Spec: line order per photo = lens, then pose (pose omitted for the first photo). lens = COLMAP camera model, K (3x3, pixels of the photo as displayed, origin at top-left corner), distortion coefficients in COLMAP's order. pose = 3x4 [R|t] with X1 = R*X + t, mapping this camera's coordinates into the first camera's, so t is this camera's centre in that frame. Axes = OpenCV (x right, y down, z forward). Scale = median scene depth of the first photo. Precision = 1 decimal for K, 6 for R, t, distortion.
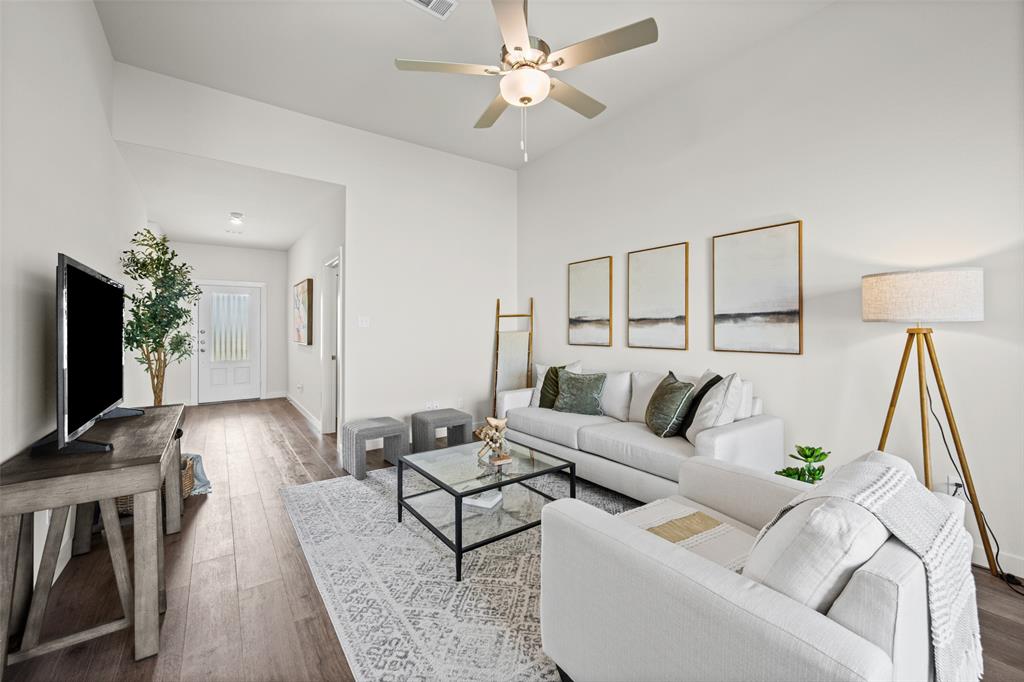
lens RADIAL K [[410.1, 0, 516.6], [0, 410.1, 333.3], [0, 0, 1]] dist [-0.000474, -0.000100]
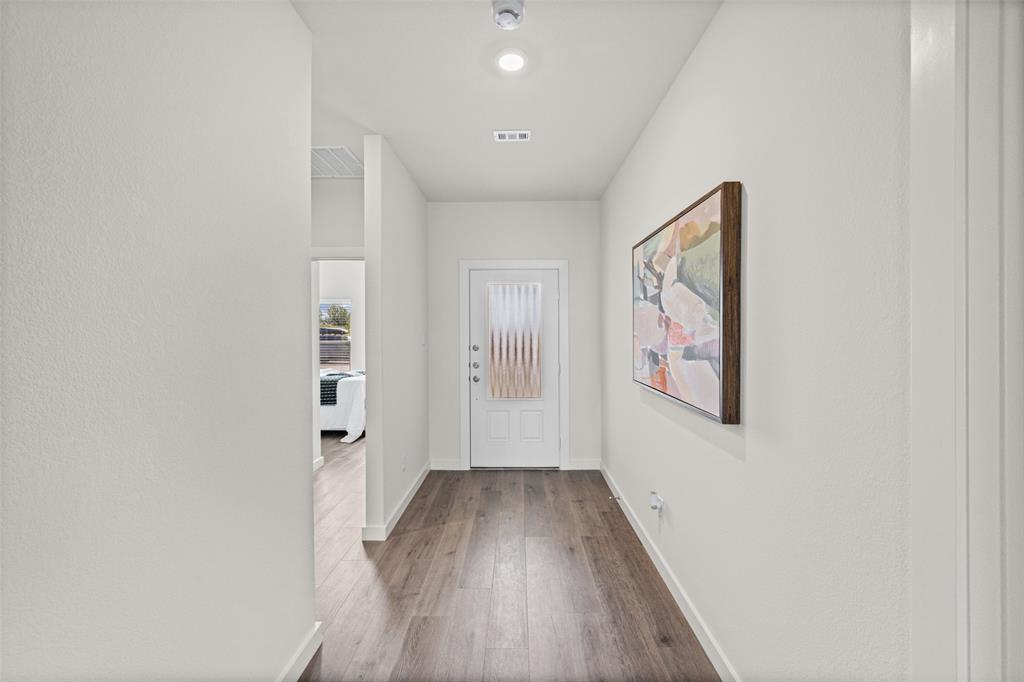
lens RADIAL K [[410.1, 0, 516.6], [0, 410.1, 333.3], [0, 0, 1]] dist [-0.000474, -0.000100]
pose [[0.806339, 0.001741, -0.591451, -0.367595], [0.001734, 0.999984, 0.005308, -0.027630], [0.591451, -0.005306, 0.806323, 0.556817]]
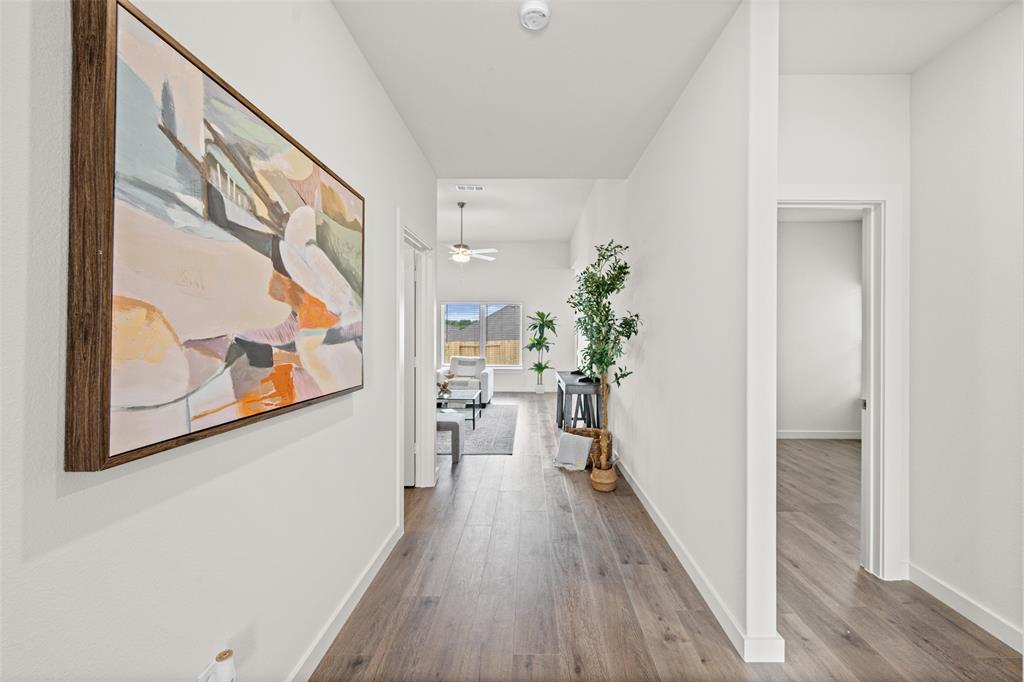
lens RADIAL K [[410.1, 0, 516.6], [0, 410.1, 333.3], [0, 0, 1]] dist [-0.000474, -0.000100]
pose [[-0.785134, -0.000376, 0.619325, -0.668389], [-0.000522, 1.000000, -0.000055, -0.014791], [-0.619325, -0.000366, -0.785135, 0.960884]]
